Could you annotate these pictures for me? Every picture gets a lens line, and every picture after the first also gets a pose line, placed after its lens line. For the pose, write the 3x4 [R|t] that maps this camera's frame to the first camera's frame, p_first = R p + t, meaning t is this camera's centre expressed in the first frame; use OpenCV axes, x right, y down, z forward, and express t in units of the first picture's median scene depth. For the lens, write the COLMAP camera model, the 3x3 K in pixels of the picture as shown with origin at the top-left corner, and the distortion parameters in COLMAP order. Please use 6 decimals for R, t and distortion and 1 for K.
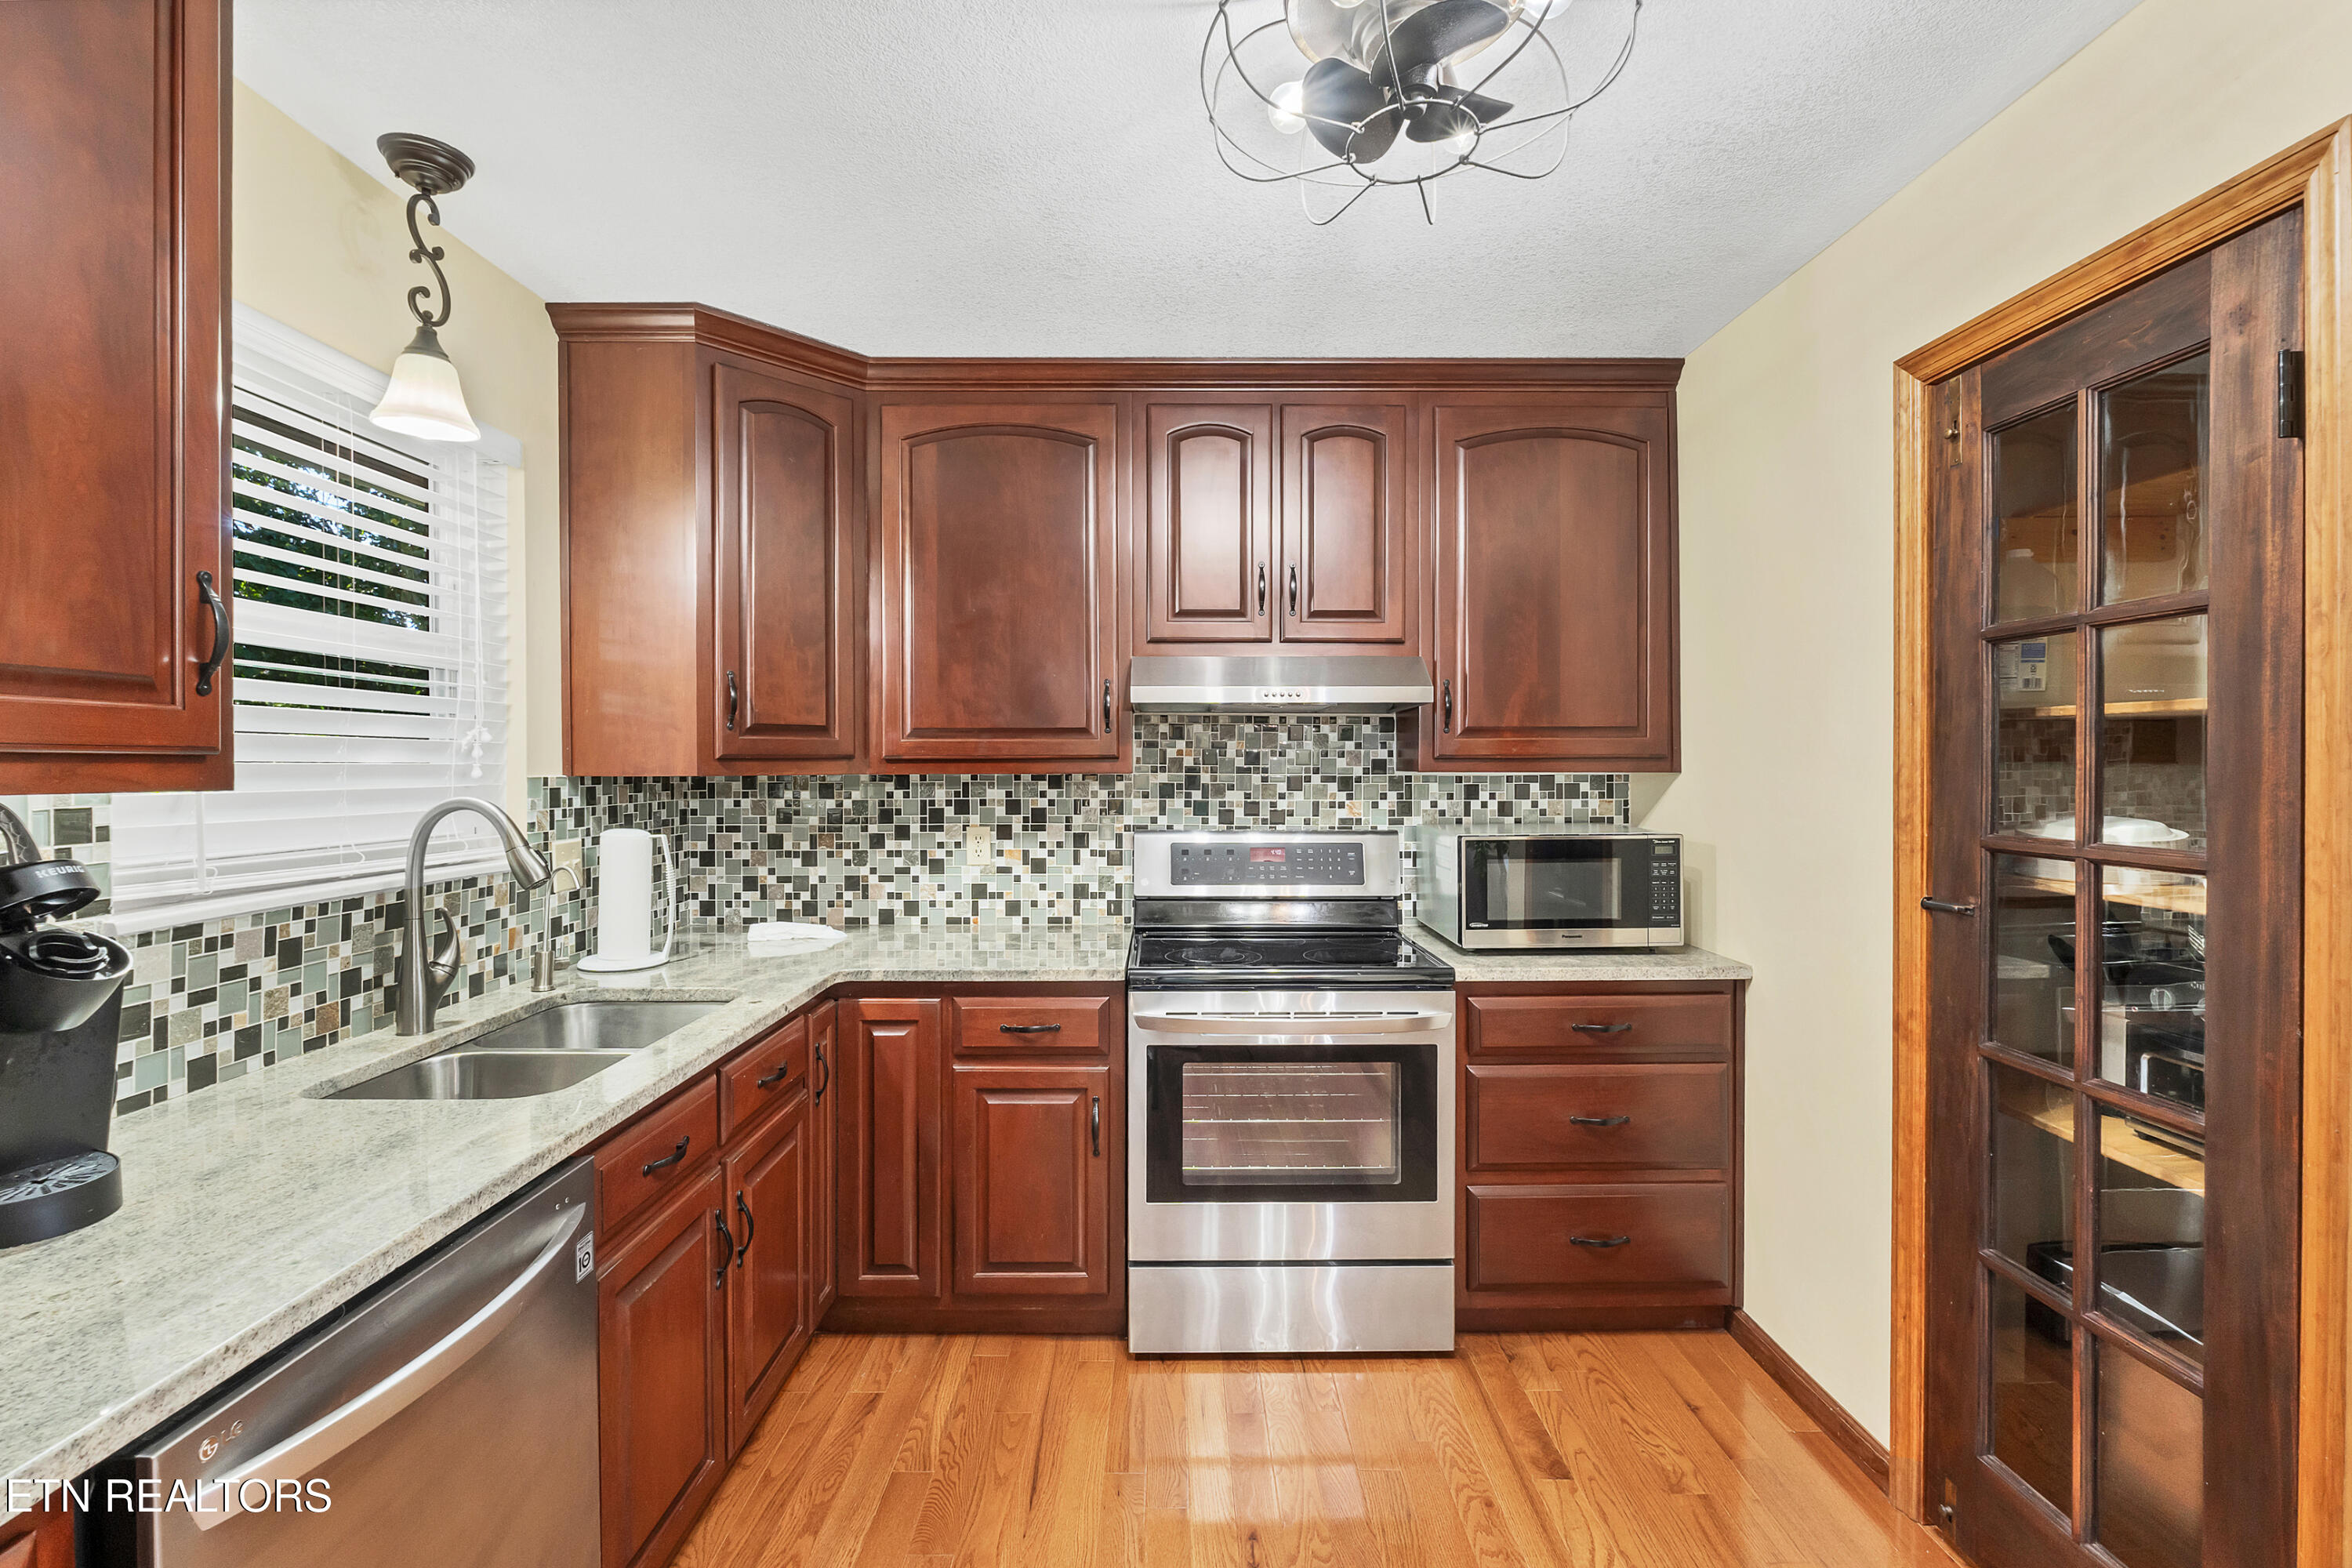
lens RADIAL K [[1034.8, 0, 1165.9], [0, 1034.8, 771.6], [0, 0, 1]] dist [-0.006943, -0.000017]
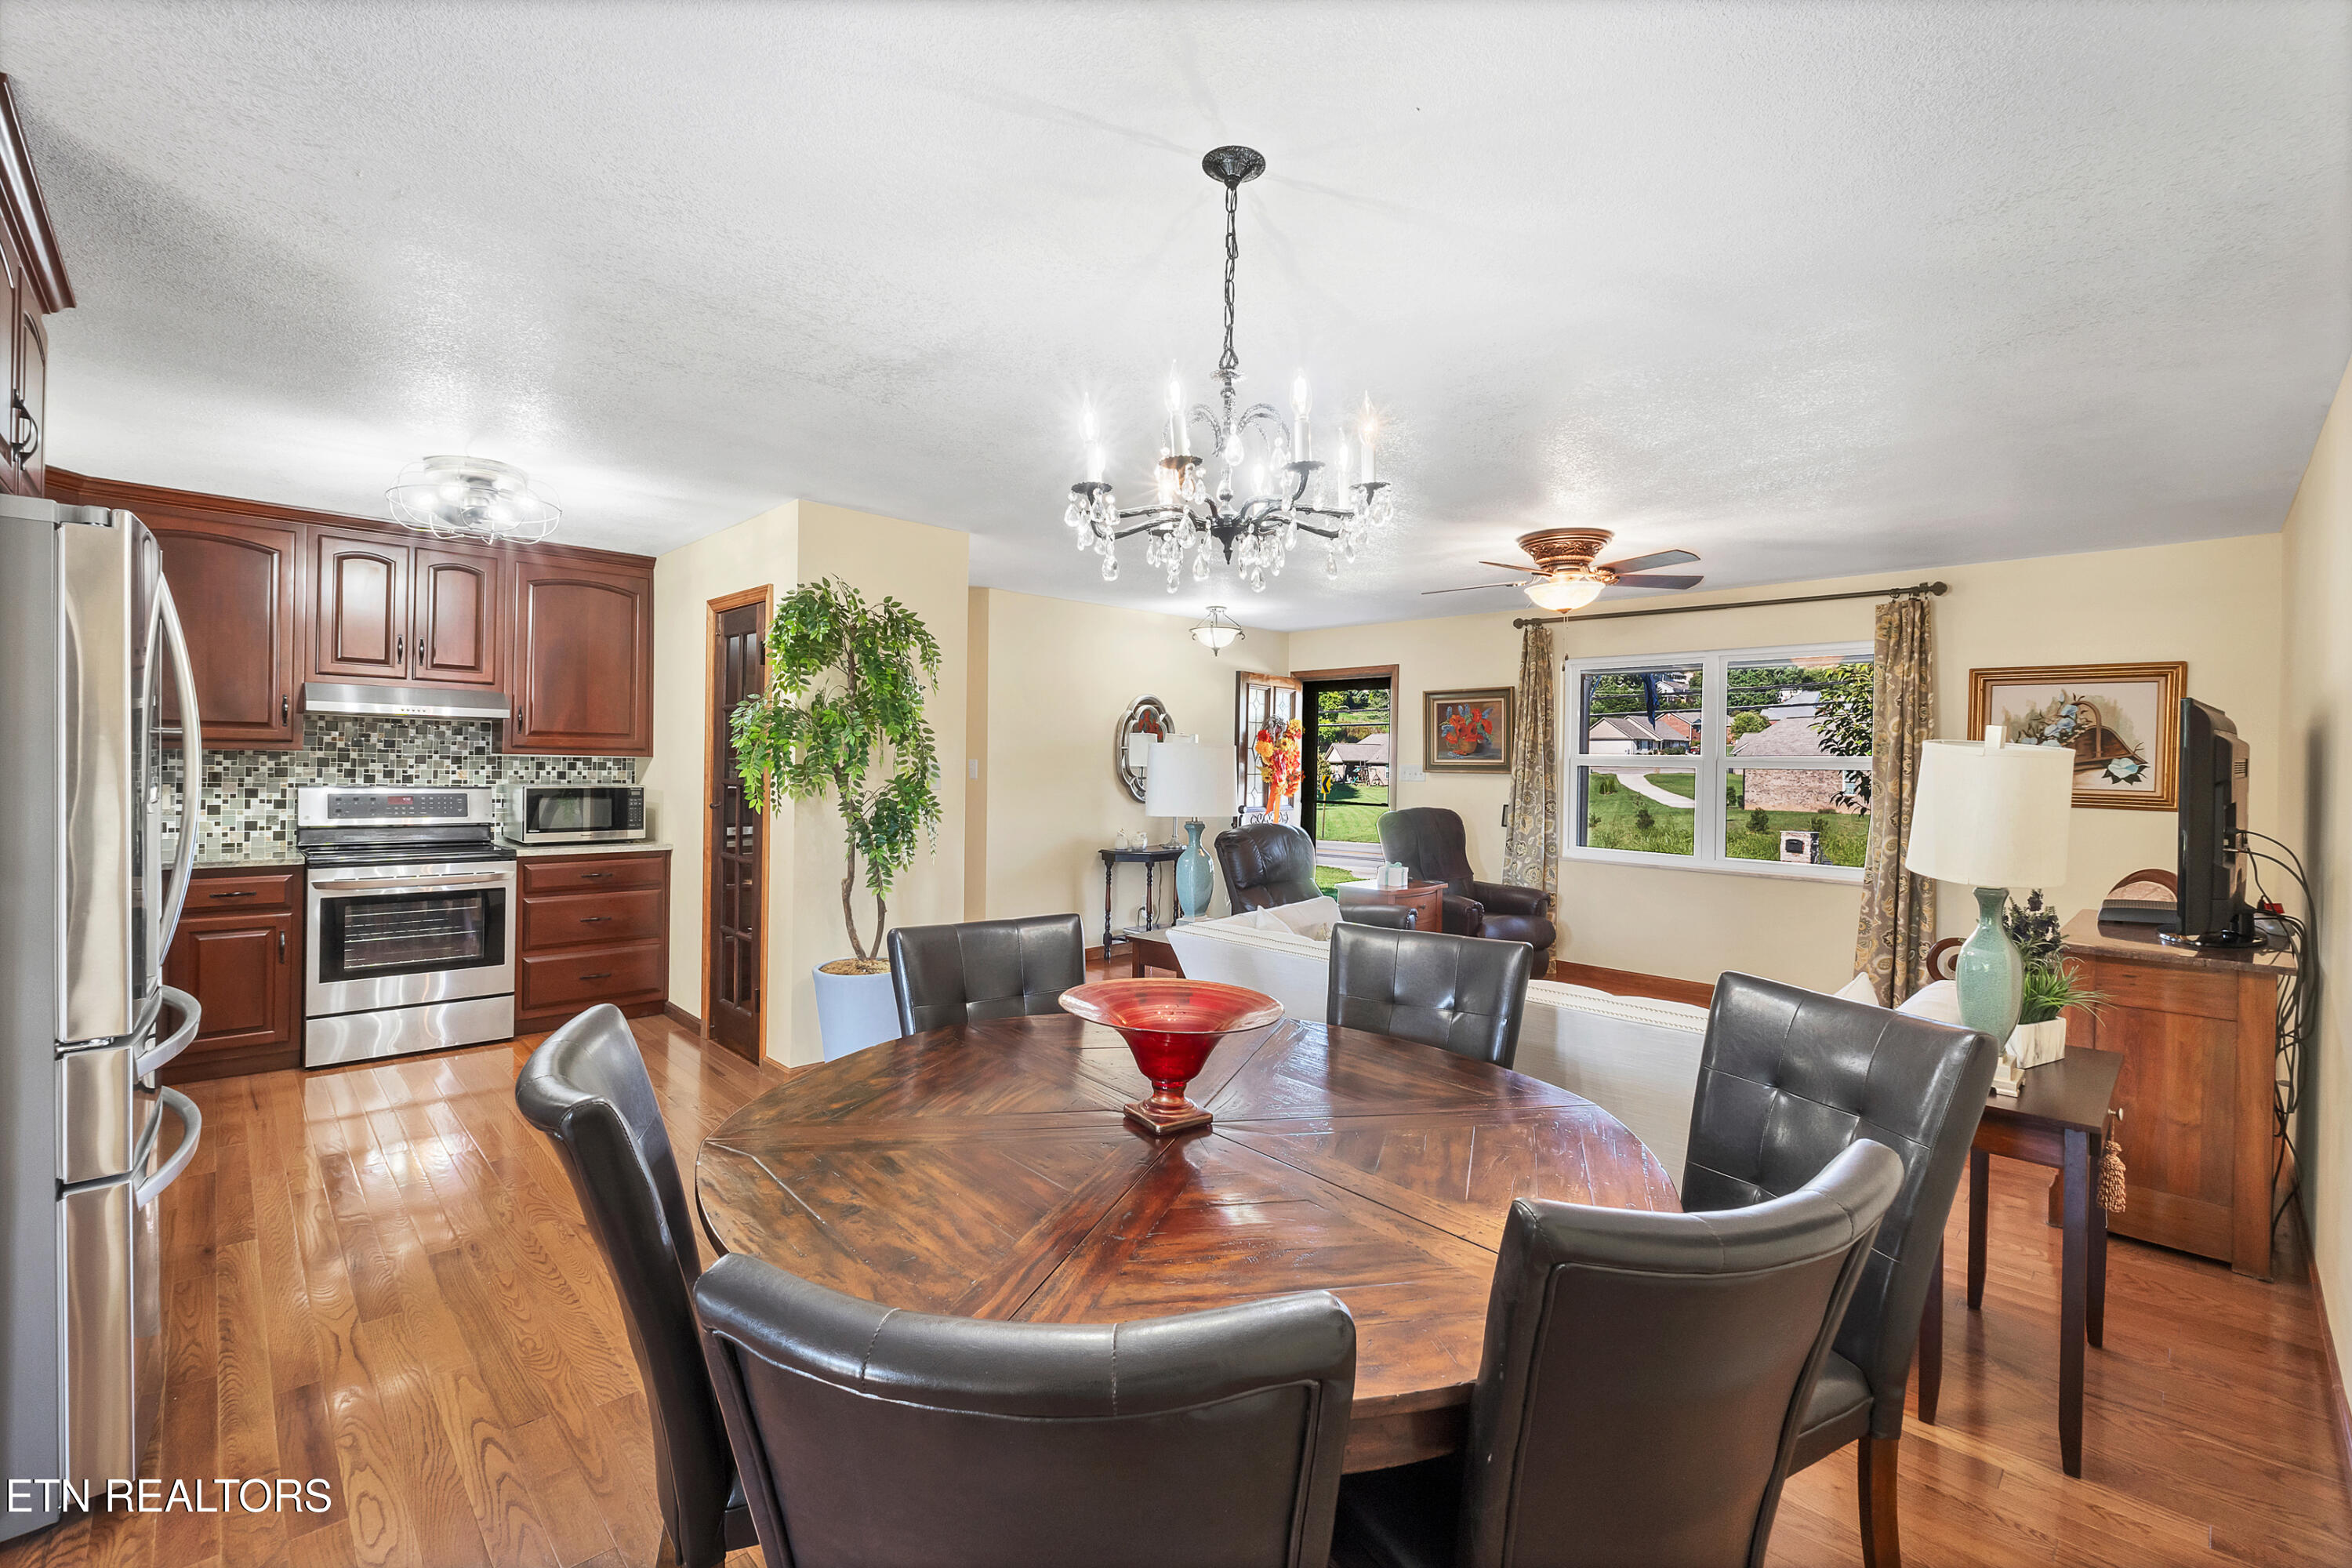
lens RADIAL K [[1015.6, 0, 1184.7], [0, 1015.6, 770.6], [0, 0, 1]] dist [-0.004857, -0.000681]
pose [[0.715591, 0.011190, 0.698430, -0.153491], [-0.016224, 0.999868, 0.000603, 0.009479], [-0.698331, -0.011763, 0.715679, -1.179479]]
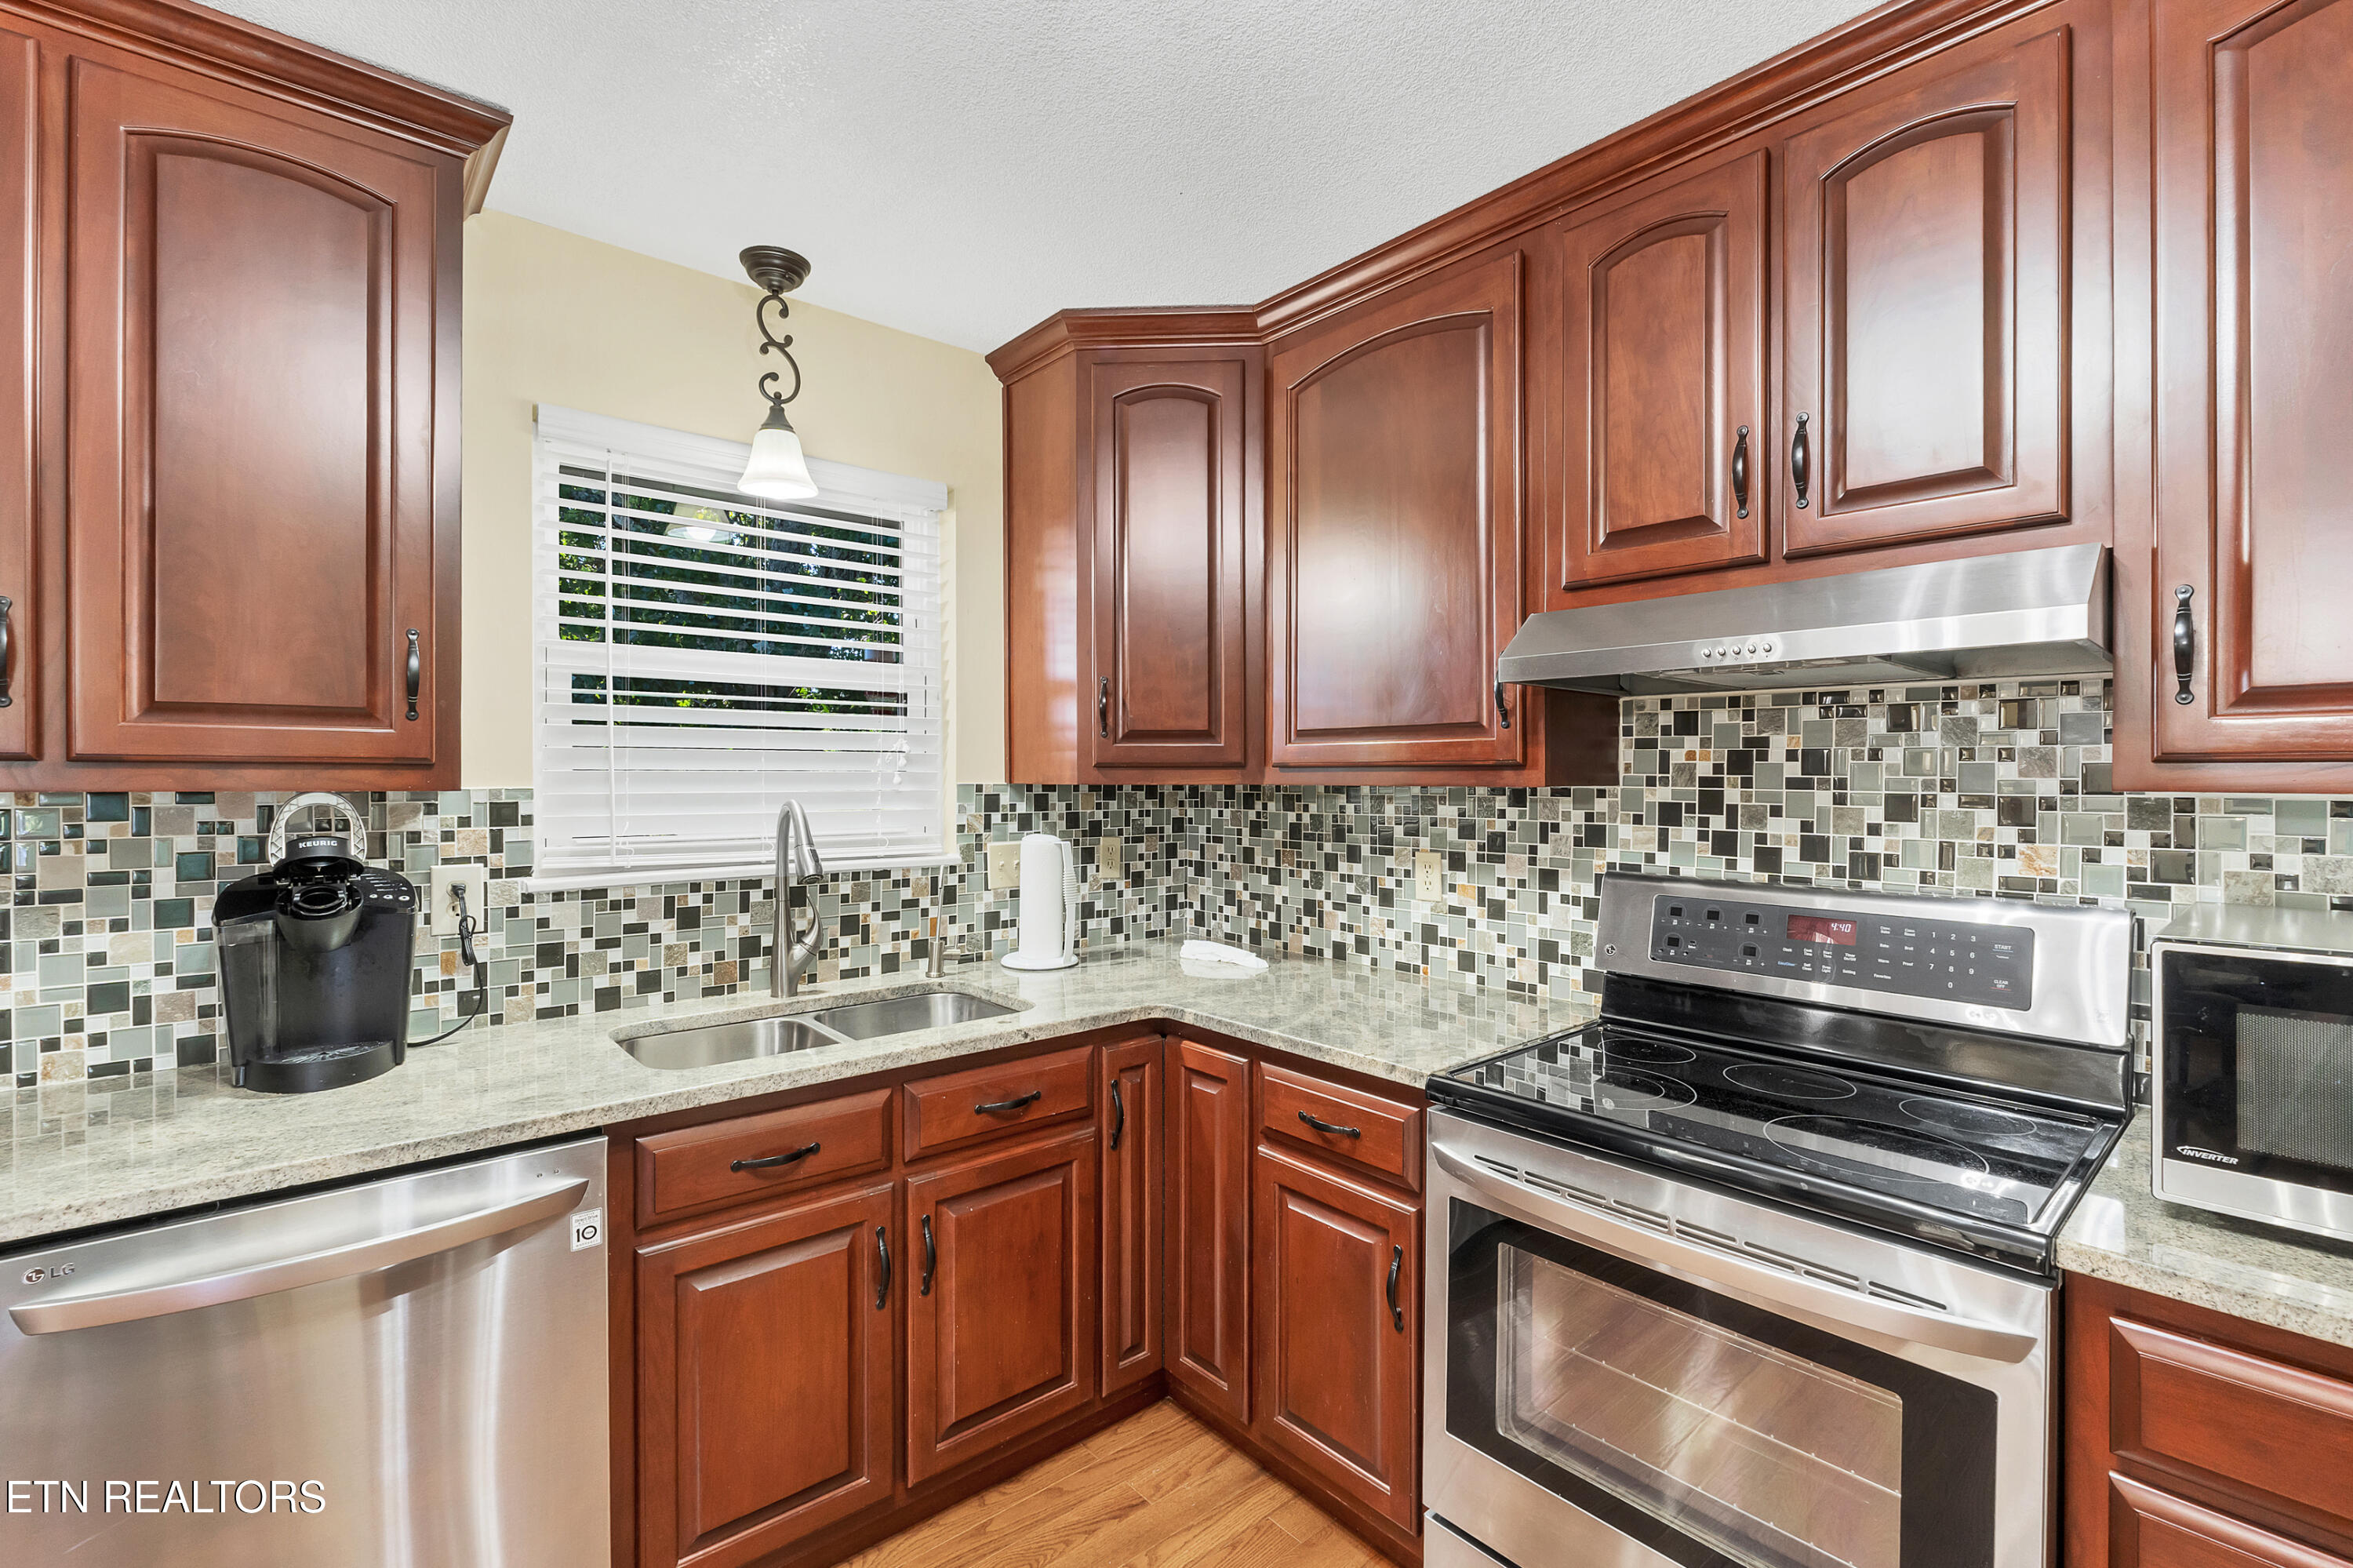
lens RADIAL K [[1024.8, 0, 1185.4], [0, 1024.8, 778.5], [0, 0, 1]] dist [-0.007870, -0.000127]
pose [[0.653383, 0.004817, -0.757013, 0.317268], [-0.007237, 0.999974, 0.000117, -0.002017], [0.756993, 0.005402, 0.653400, 0.379807]]
